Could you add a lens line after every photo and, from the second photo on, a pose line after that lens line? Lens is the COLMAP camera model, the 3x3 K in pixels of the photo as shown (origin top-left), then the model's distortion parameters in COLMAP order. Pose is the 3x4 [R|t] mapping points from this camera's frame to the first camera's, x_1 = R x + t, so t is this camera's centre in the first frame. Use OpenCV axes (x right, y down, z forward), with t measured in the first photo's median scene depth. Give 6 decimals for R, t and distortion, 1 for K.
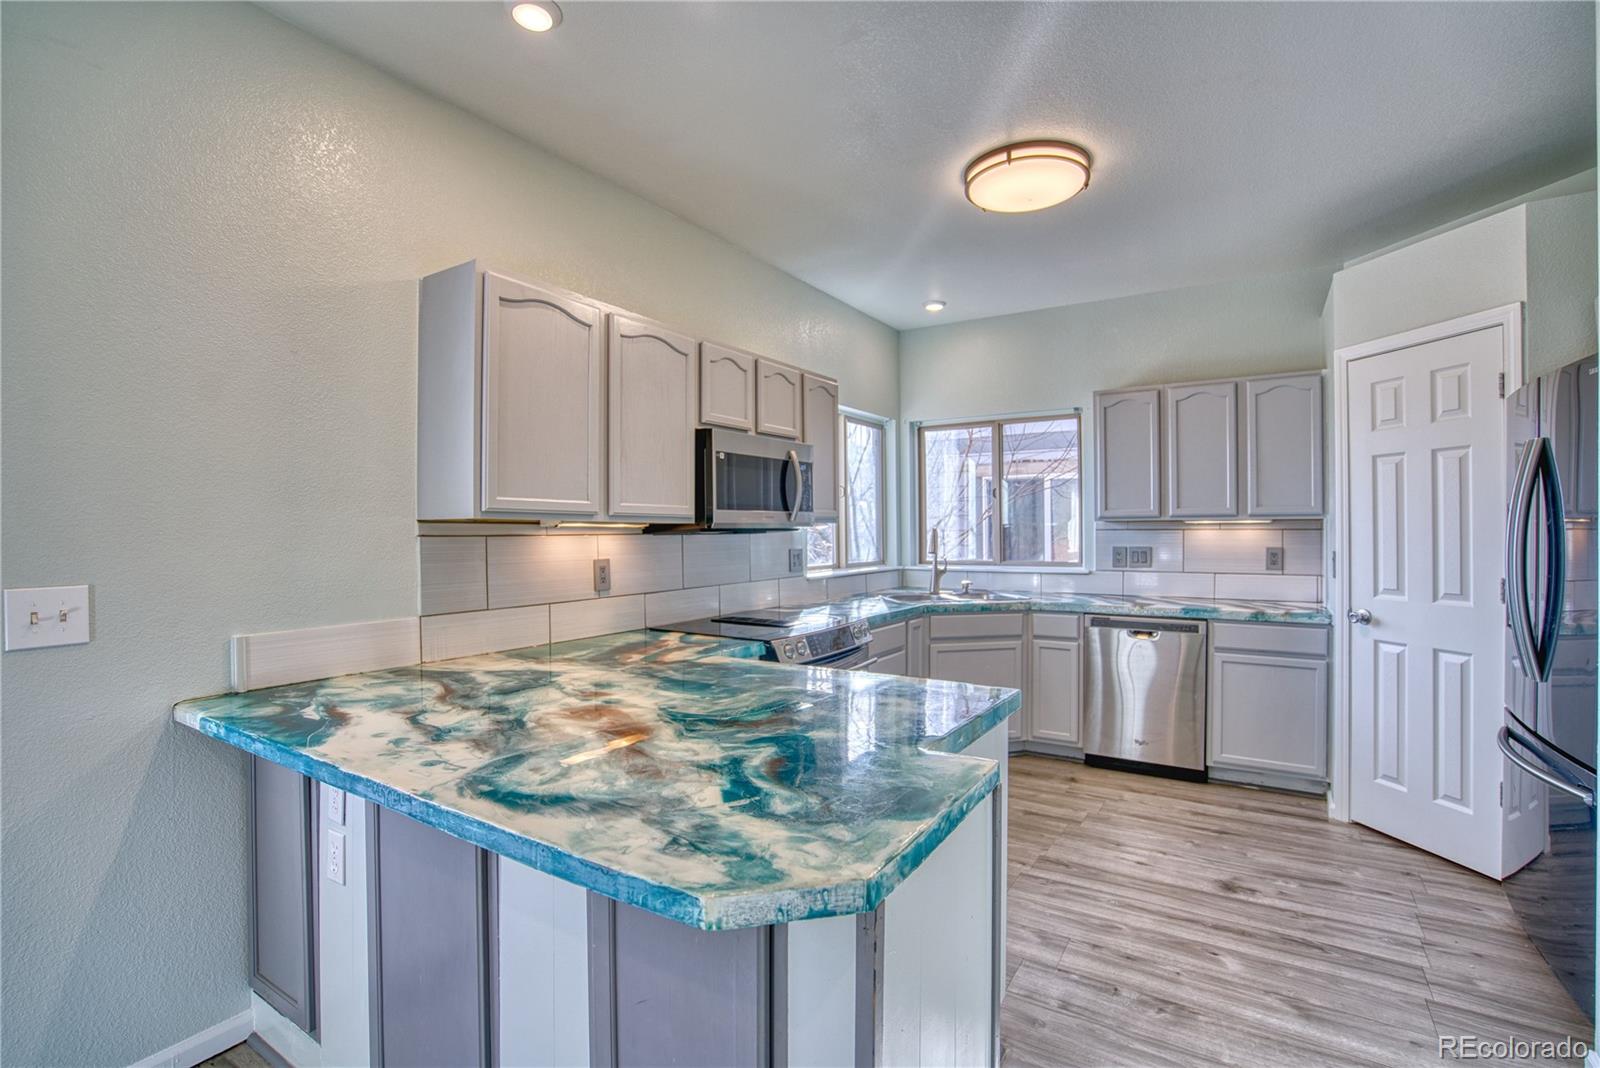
lens RADIAL K [[738.4, 0, 797.4], [0, 738.4, 530.5], [0, 0, 1]] dist [-0.058645, 0.023890]
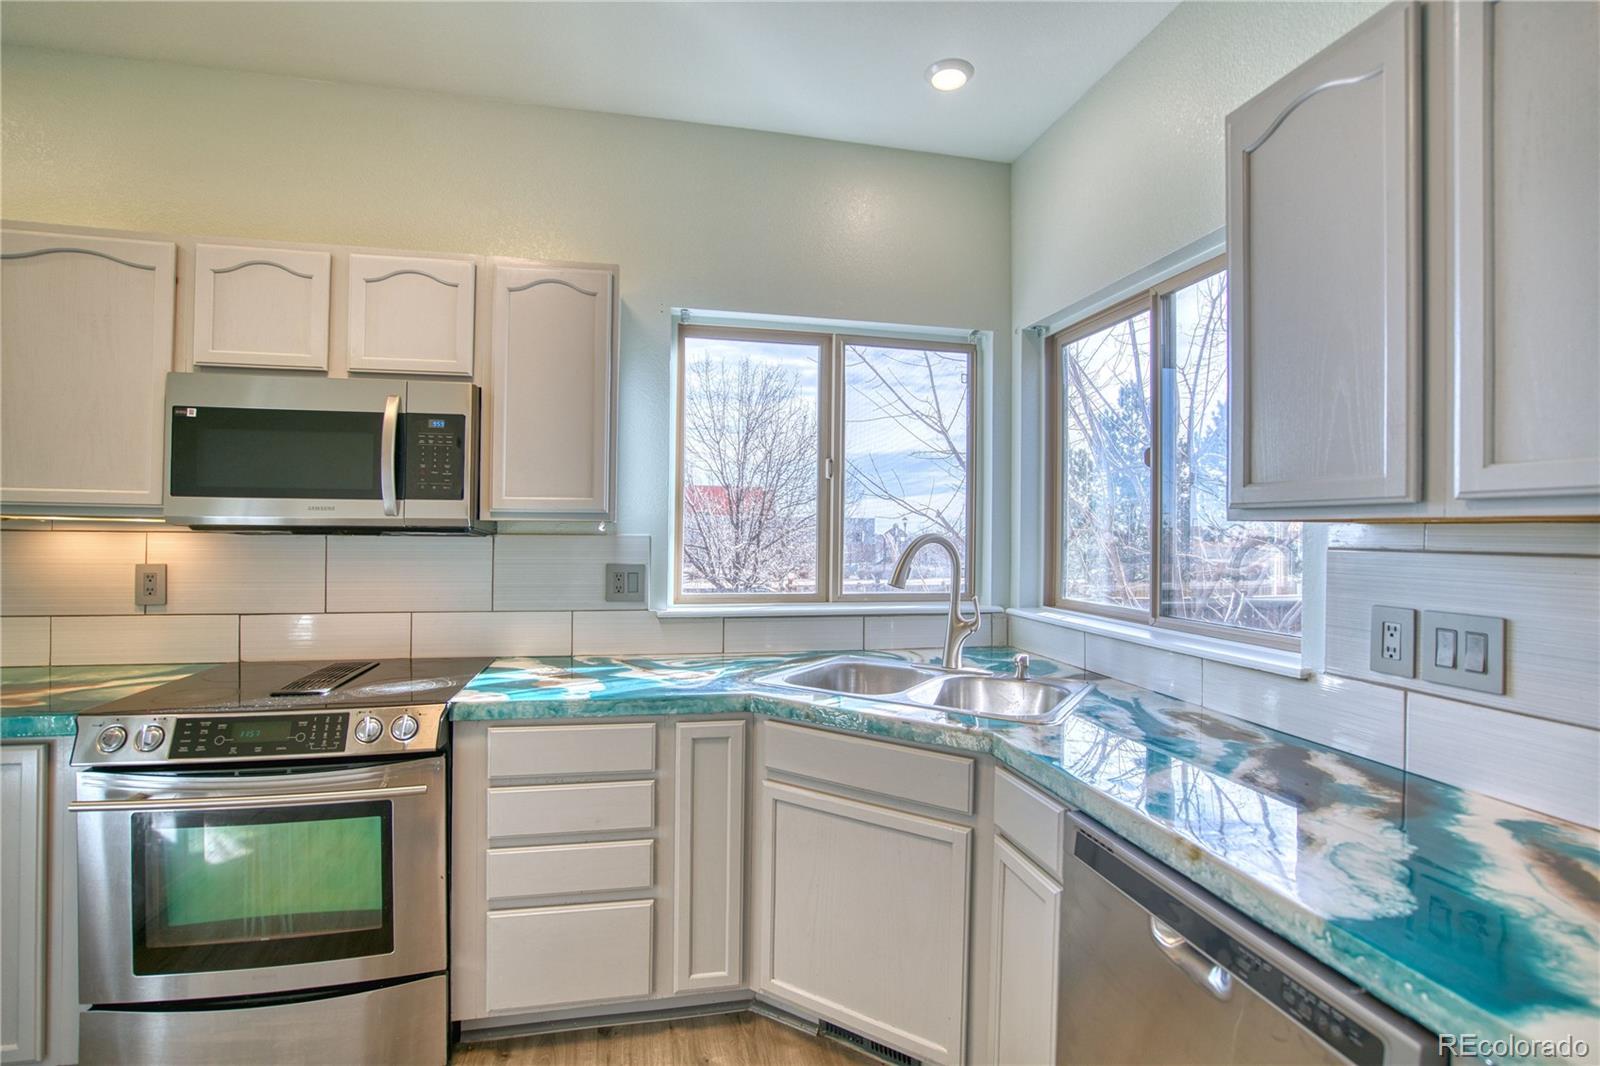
lens RADIAL K [[738.4, 0, 797.4], [0, 738.4, 529.5], [0, 0, 1]] dist [-0.058645, 0.023890]
pose [[0.707756, 0.012792, -0.706341, 0.620453], [-0.016701, 0.999860, 0.001373, -0.007734], [0.706259, 0.010825, 0.707870, 0.807286]]
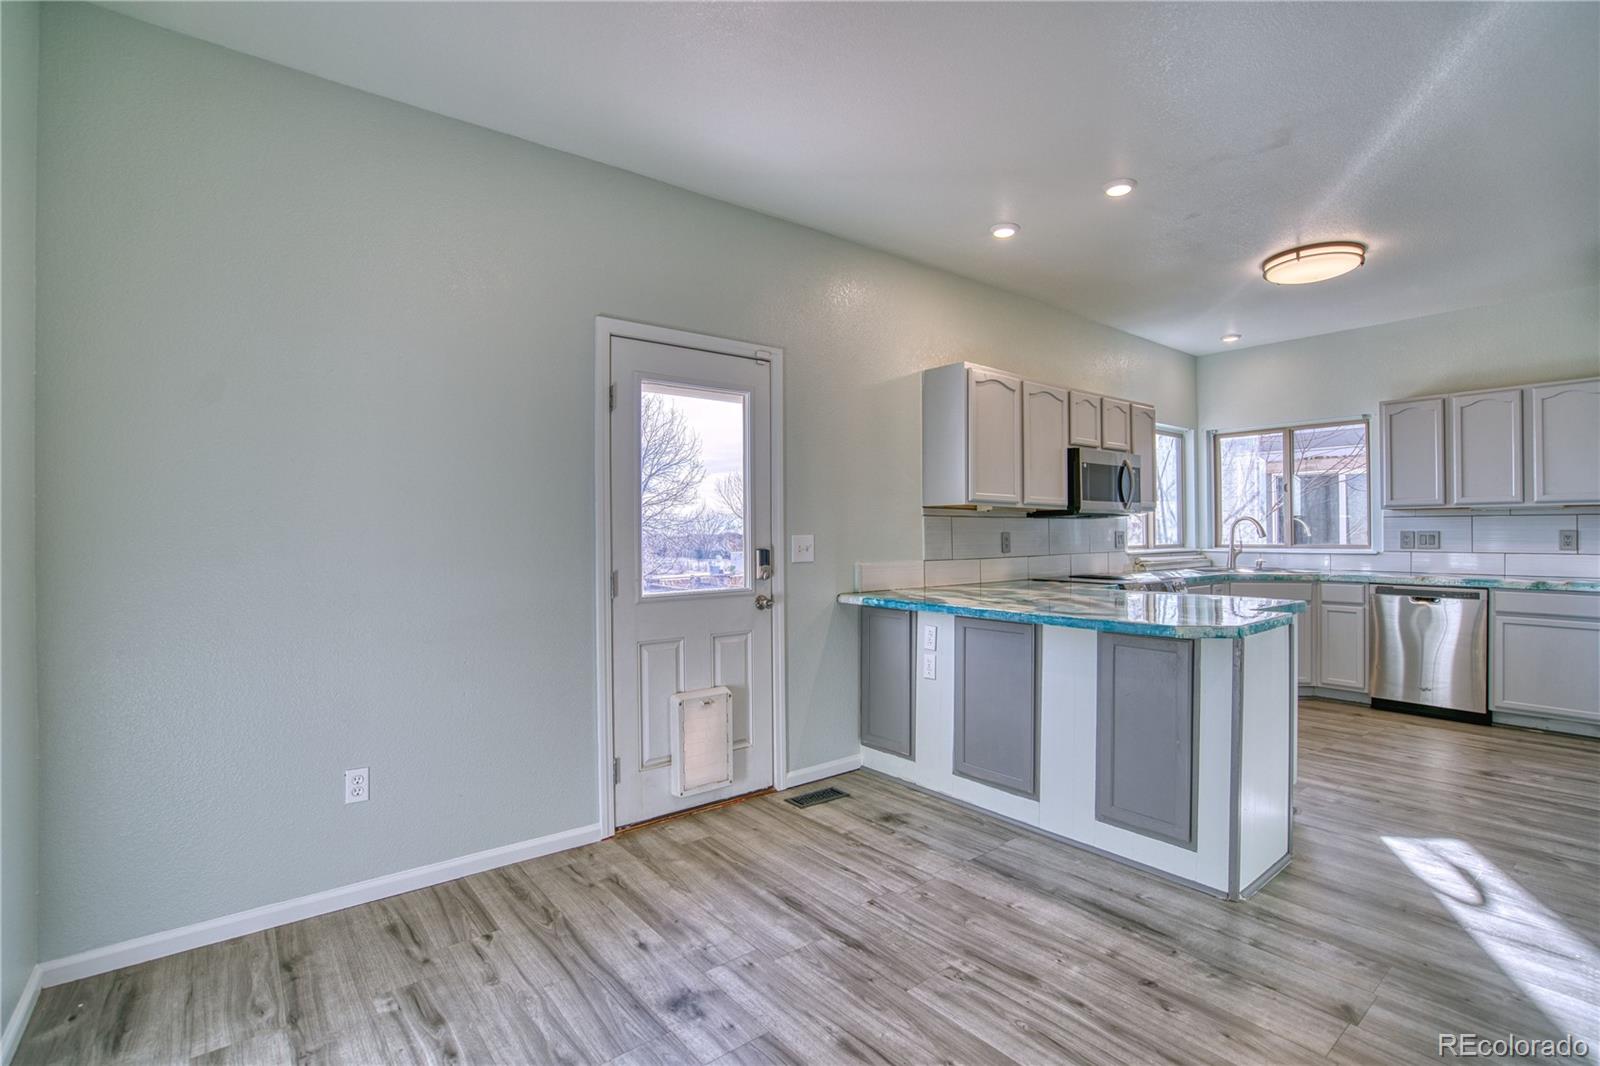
lens RADIAL K [[738.4, 0, 797.4], [0, 738.4, 529.5], [0, 0, 1]] dist [-0.058645, 0.023890]
pose [[0.945928, 0.000113, -0.324376, -0.150282], [-0.001182, 0.999995, -0.003098, 0.031873], [0.324373, 0.003313, 0.945923, -0.539748]]
